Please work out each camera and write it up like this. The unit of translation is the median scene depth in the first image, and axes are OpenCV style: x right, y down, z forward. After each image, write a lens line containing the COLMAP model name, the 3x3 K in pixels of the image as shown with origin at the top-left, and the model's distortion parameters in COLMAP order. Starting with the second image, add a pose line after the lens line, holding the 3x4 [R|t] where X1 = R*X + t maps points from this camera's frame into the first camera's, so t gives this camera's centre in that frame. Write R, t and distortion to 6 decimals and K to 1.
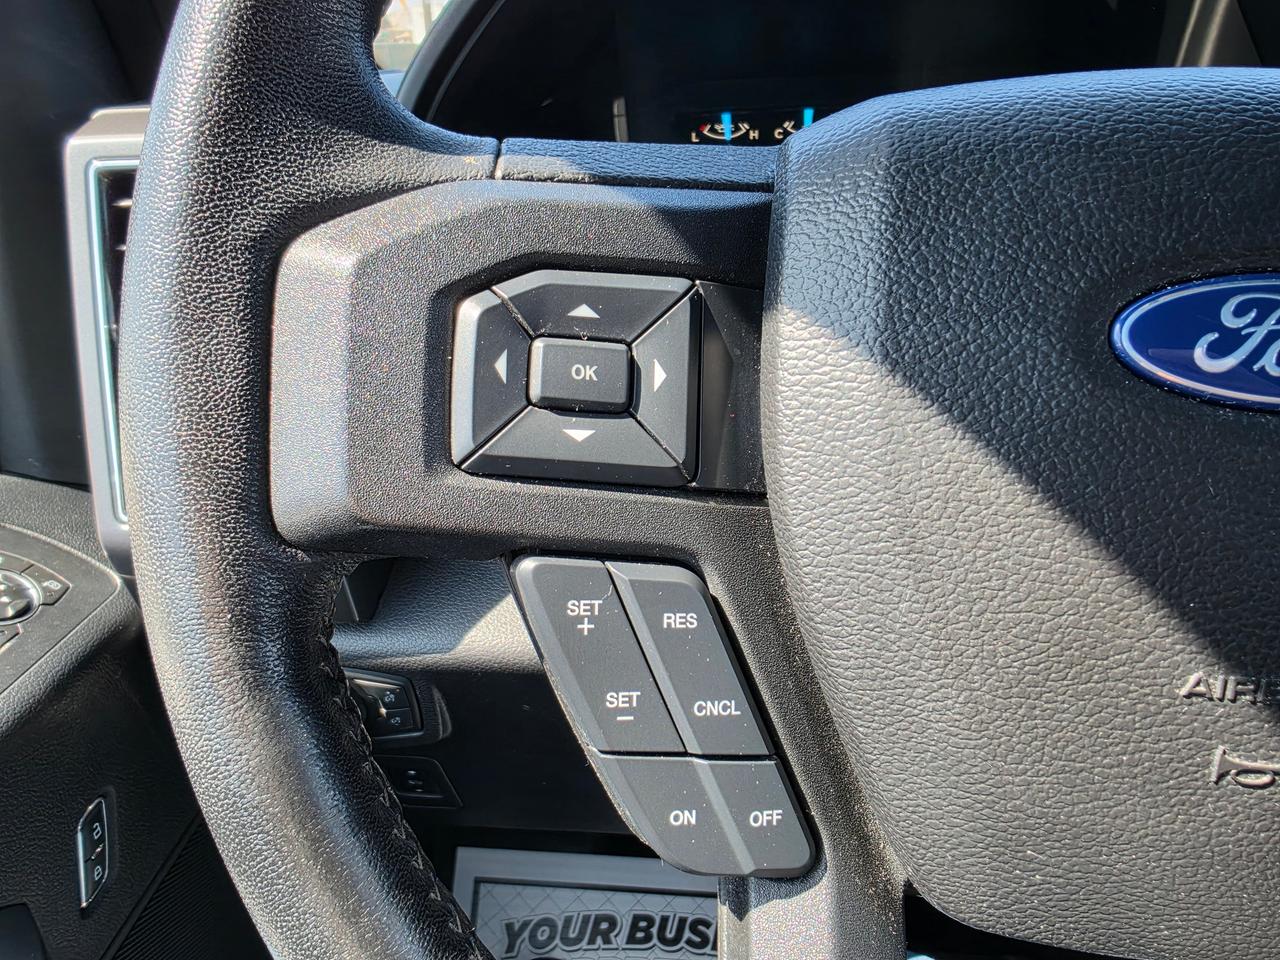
lens RADIAL K [[872.5, 0, 638.7], [0, 872.5, 485.6], [0, 0, 1]] dist [0.003226, -0.005638]
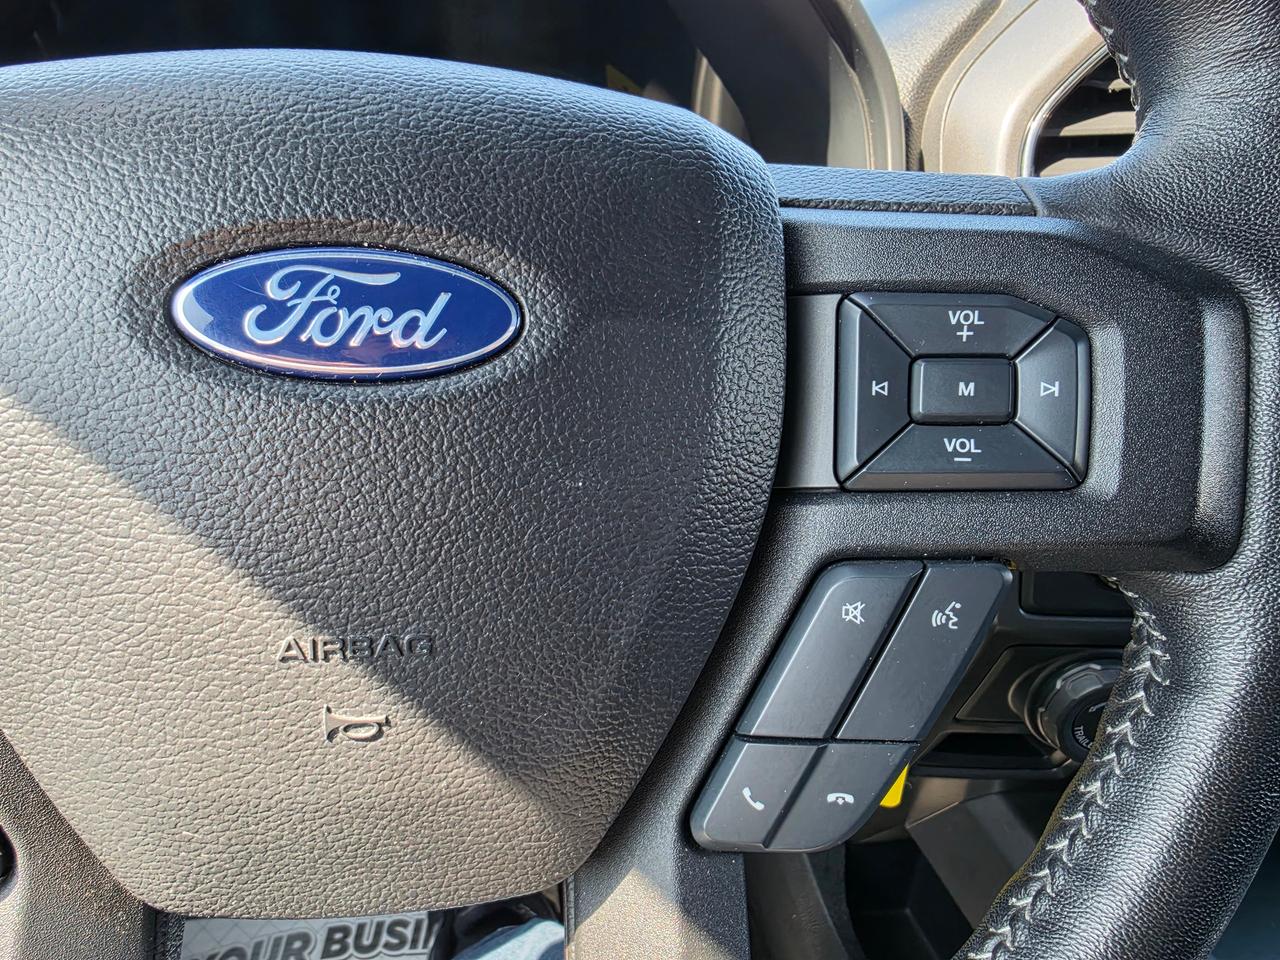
lens RADIAL K [[872.5, 0, 638.5], [0, 872.5, 474.8], [0, 0, 1]] dist [0.003226, -0.005638]
pose [[0.971246, -0.063095, 0.229566, 0.802323], [0.062655, 0.997993, 0.009214, 0.039763], [-0.229686, 0.005435, 0.973250, -0.092785]]
